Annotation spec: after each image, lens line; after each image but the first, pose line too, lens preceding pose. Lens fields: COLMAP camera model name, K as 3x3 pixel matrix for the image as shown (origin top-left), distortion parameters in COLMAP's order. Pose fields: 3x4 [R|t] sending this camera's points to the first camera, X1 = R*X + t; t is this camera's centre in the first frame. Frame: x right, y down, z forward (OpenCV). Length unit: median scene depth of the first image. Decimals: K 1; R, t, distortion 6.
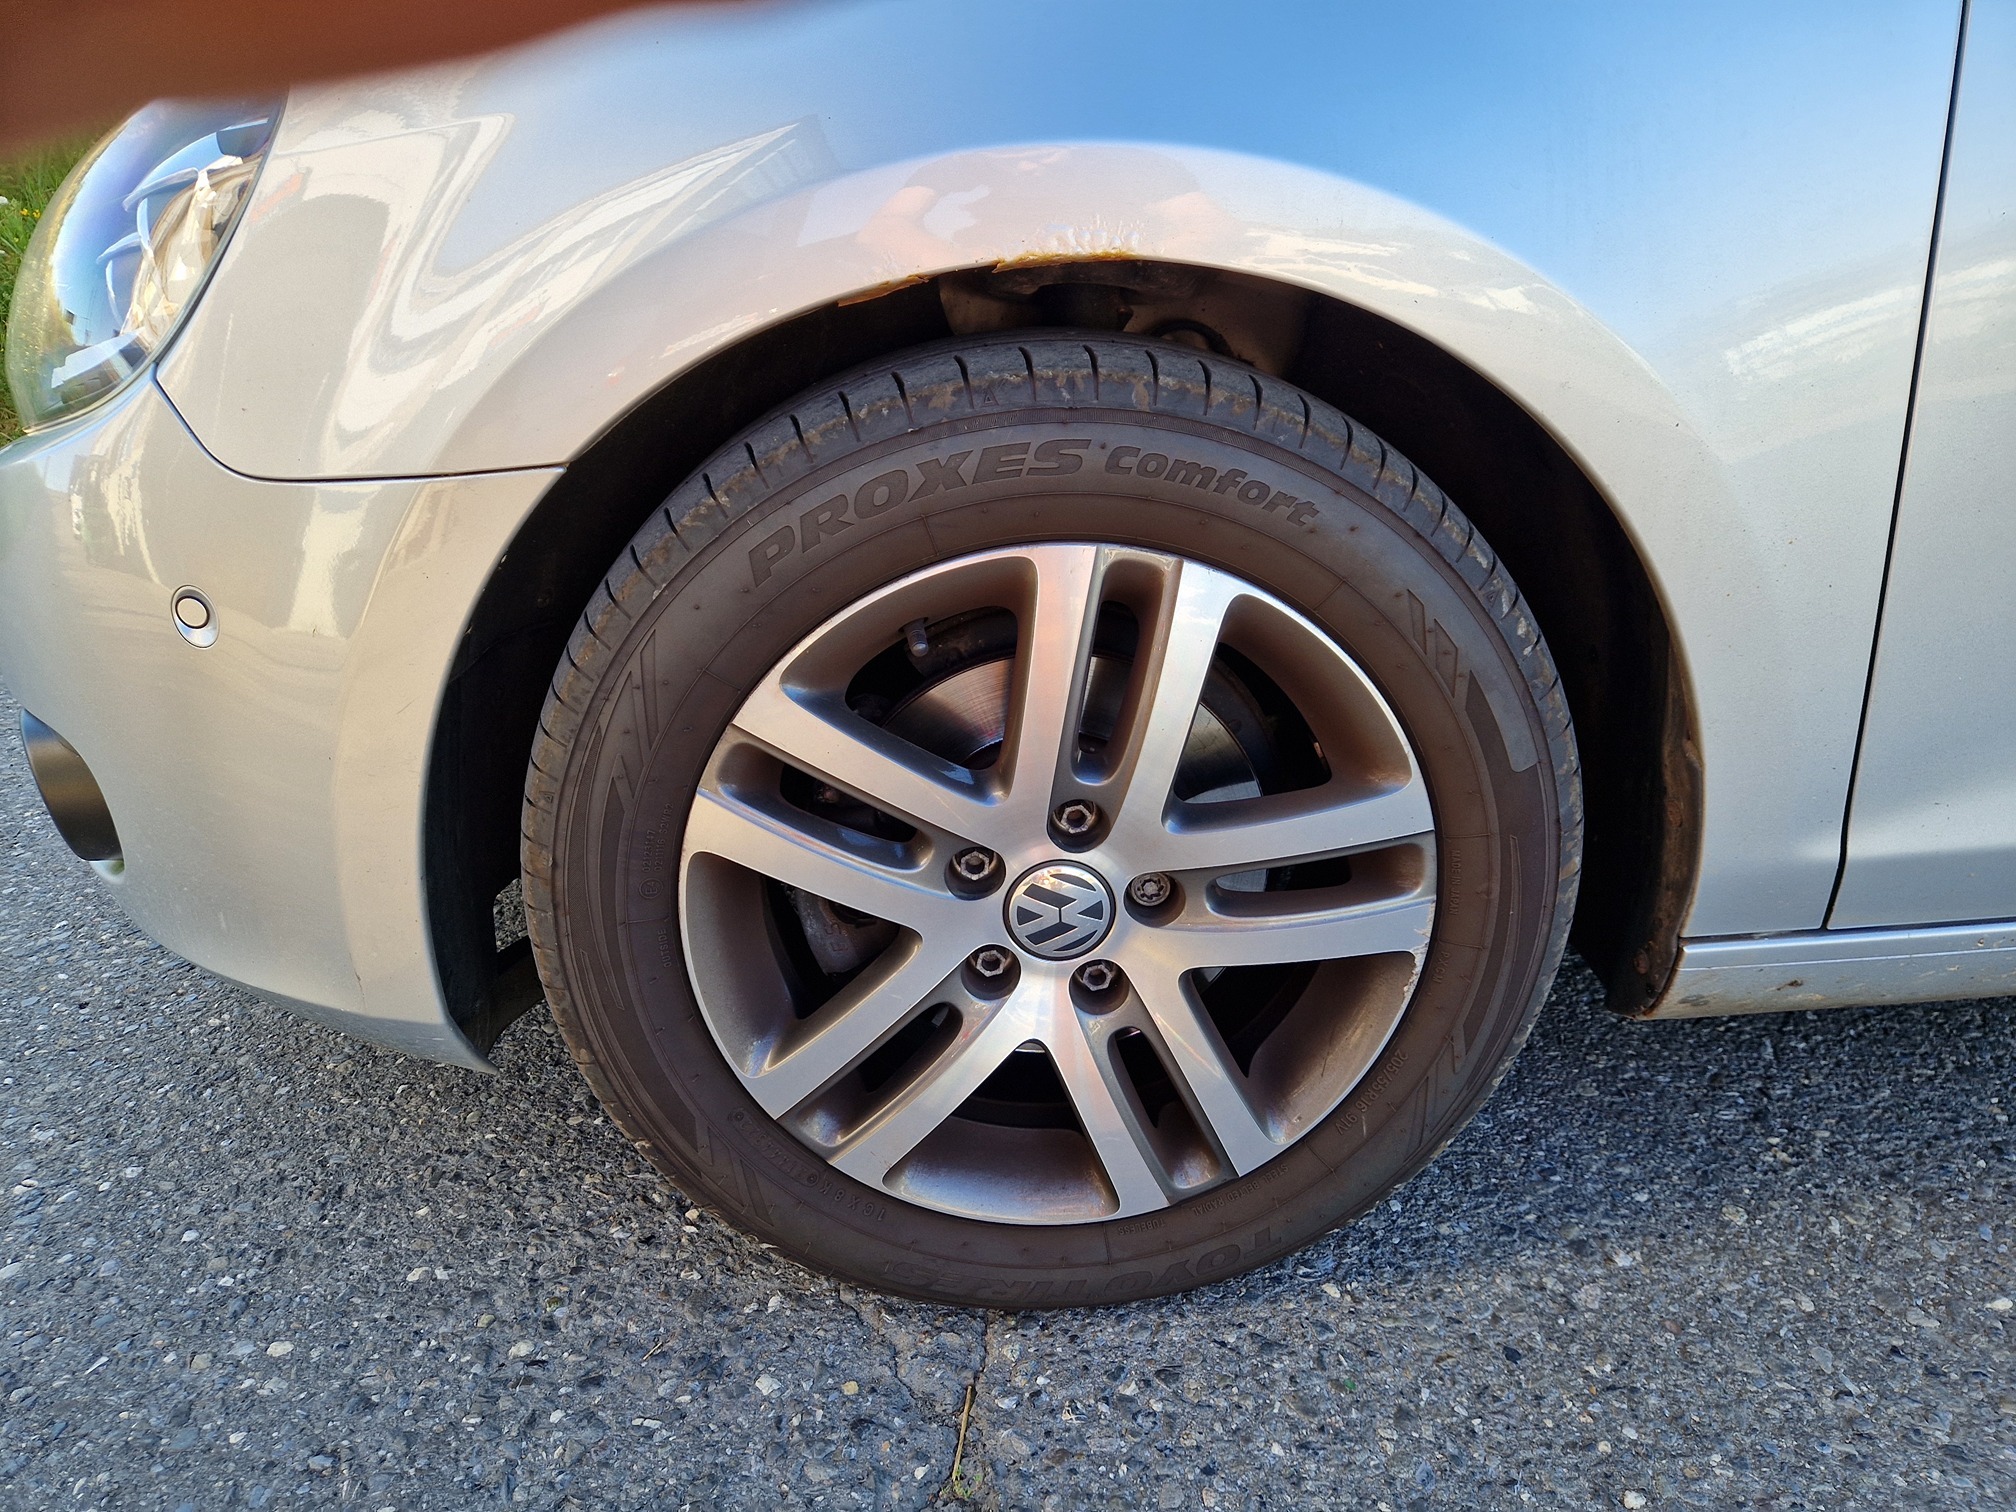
lens RADIAL K [[1341.5, 0, 1004.1], [0, 1341.5, 772.6], [0, 0, 1]] dist [0.083232, -0.076288]
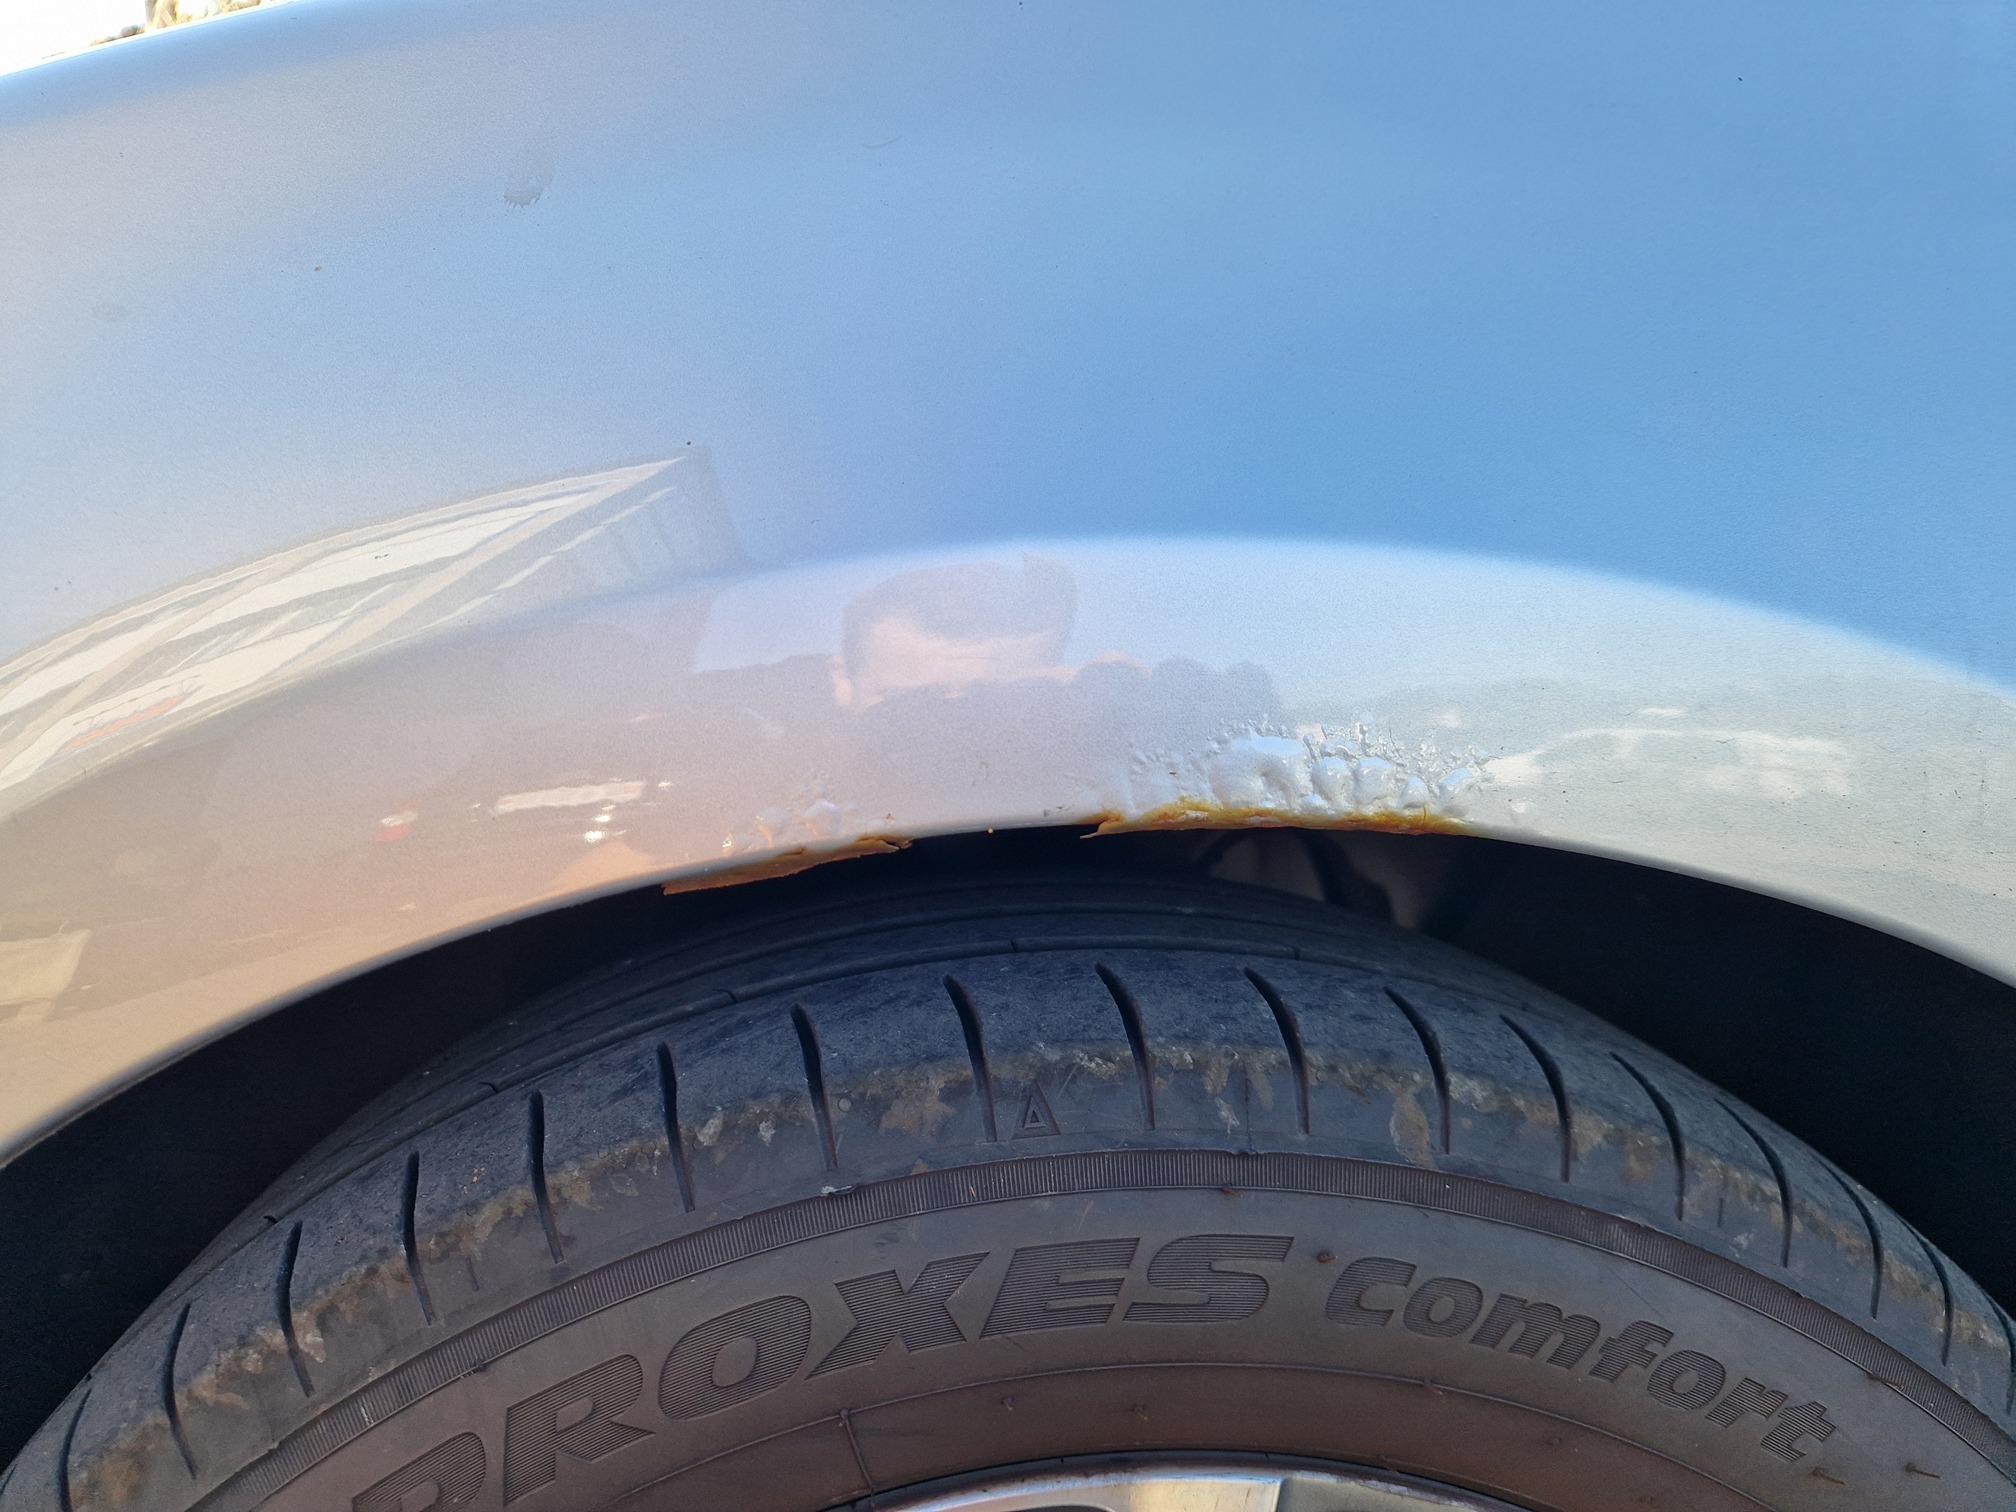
lens RADIAL K [[1339.2, 0, 1003.3], [0, 1339.2, 763.0], [0, 0, 1]] dist [0.035442, -0.035370]
pose [[0.995331, 0.063749, 0.072468, -0.055154], [-0.041156, 0.959477, -0.278767, -0.264092], [-0.087302, 0.274483, 0.957621, 0.592843]]
